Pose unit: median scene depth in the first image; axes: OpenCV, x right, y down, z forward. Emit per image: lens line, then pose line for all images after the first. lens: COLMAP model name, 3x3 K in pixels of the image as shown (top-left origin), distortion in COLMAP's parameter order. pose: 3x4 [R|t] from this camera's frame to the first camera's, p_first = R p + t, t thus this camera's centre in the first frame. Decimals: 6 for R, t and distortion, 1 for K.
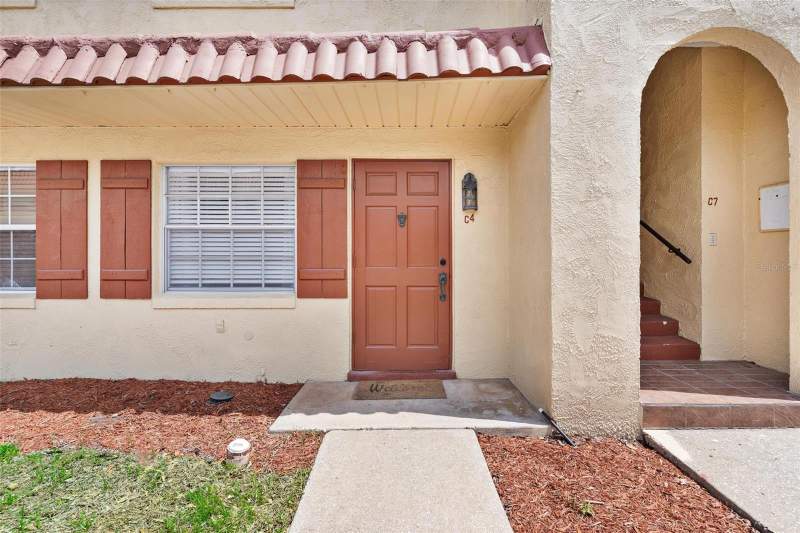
lens RADIAL K [[382.3, 0, 399.6], [0, 382.3, 262.4], [0, 0, 1]] dist [-0.000223, 0.000454]
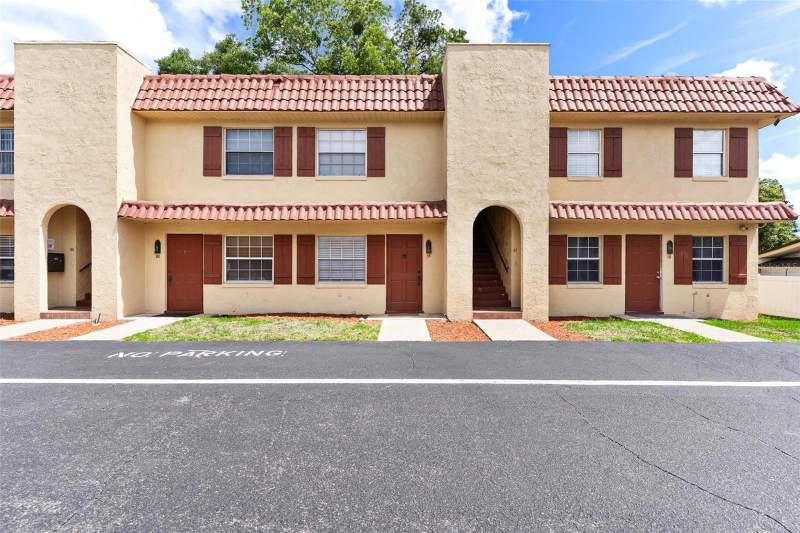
lens RADIAL K [[382.3, 0, 401.2], [0, 382.3, 269.5], [0, 0, 1]] dist [-0.000223, 0.000454]
pose [[0.999995, 0.003281, 0.000113, -0.017700], [-0.003281, 0.999987, -0.003978, -0.004715], [-0.000126, 0.003978, 0.999992, -1.803824]]
